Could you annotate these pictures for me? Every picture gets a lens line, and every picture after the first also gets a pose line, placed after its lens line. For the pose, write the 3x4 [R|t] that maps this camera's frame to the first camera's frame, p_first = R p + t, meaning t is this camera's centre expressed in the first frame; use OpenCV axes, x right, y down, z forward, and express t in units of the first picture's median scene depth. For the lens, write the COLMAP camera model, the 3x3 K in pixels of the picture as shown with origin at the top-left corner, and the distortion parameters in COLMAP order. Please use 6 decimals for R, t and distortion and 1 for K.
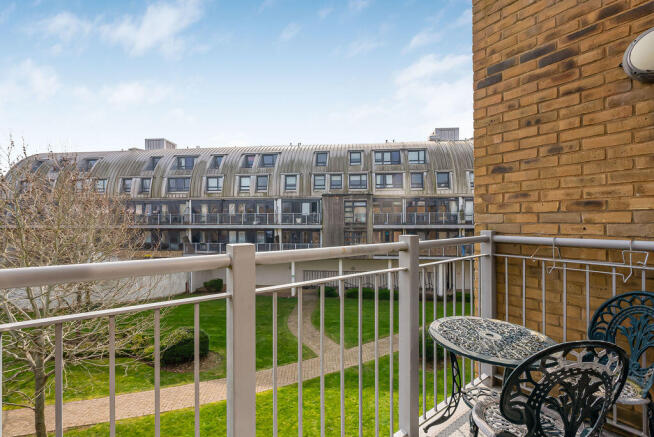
lens RADIAL K [[290.8, 0, 327.7], [0, 290.8, 222.4], [0, 0, 1]] dist [-0.001367, -0.000406]
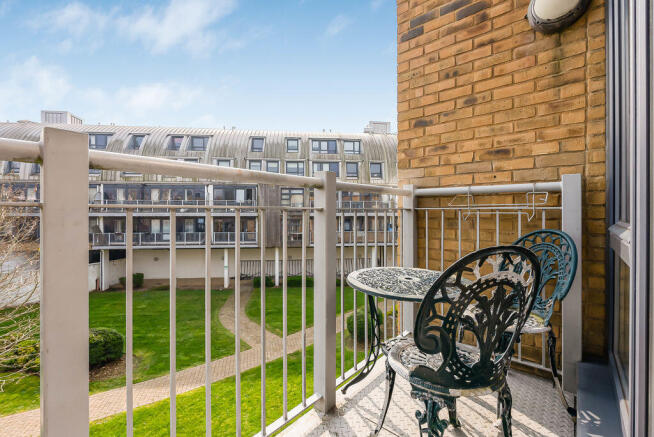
lens RADIAL K [[290.8, 0, 329.2], [0, 290.8, 213.3], [0, 0, 1]] dist [-0.001367, -0.000406]
pose [[0.976482, 0.002225, 0.215587, 0.074084], [-0.003094, 0.999988, 0.003693, 0.122471], [-0.215576, -0.004273, 0.976478, 0.100021]]
